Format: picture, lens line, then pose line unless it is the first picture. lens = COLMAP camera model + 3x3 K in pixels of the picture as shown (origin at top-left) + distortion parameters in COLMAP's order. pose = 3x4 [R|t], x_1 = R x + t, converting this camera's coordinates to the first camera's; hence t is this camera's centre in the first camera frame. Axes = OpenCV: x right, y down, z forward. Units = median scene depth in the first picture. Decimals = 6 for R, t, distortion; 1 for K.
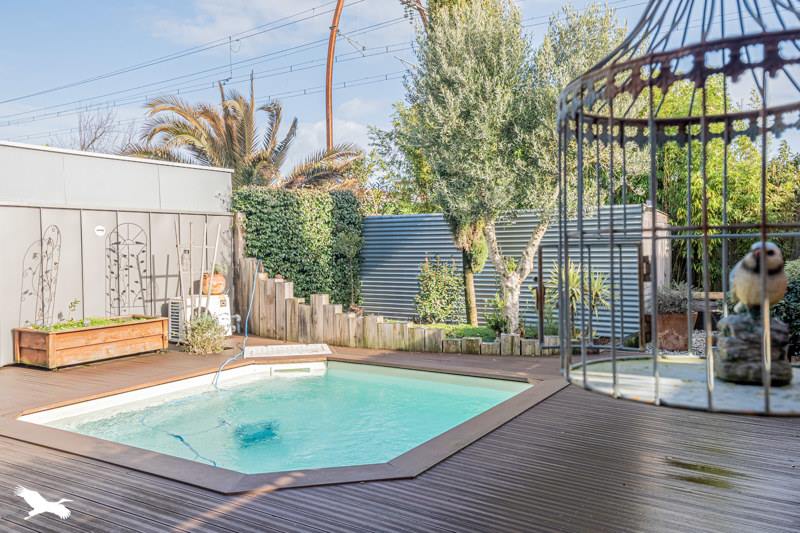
lens RADIAL K [[609.6, 0, 400.0], [0, 609.6, 266.5], [0, 0, 1]] dist [0.011044, 0.002092]
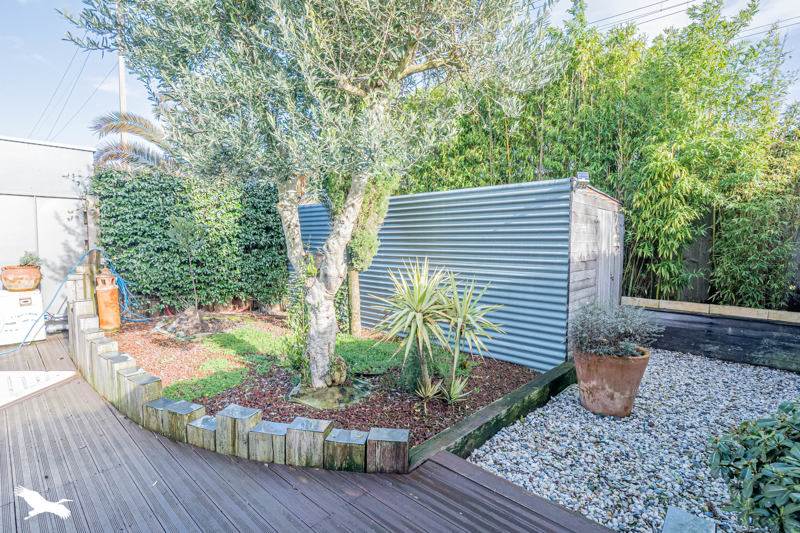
lens RADIAL K [[382.8, 0, 400.0], [0, 382.8, 266.5], [0, 0, 1]] dist [-0.002400, -0.000191]
pose [[0.989009, 0.023530, -0.145973, 0.248965], [-0.018366, 0.999160, 0.036624, -0.014557], [0.146712, -0.033541, 0.988610, 0.501081]]
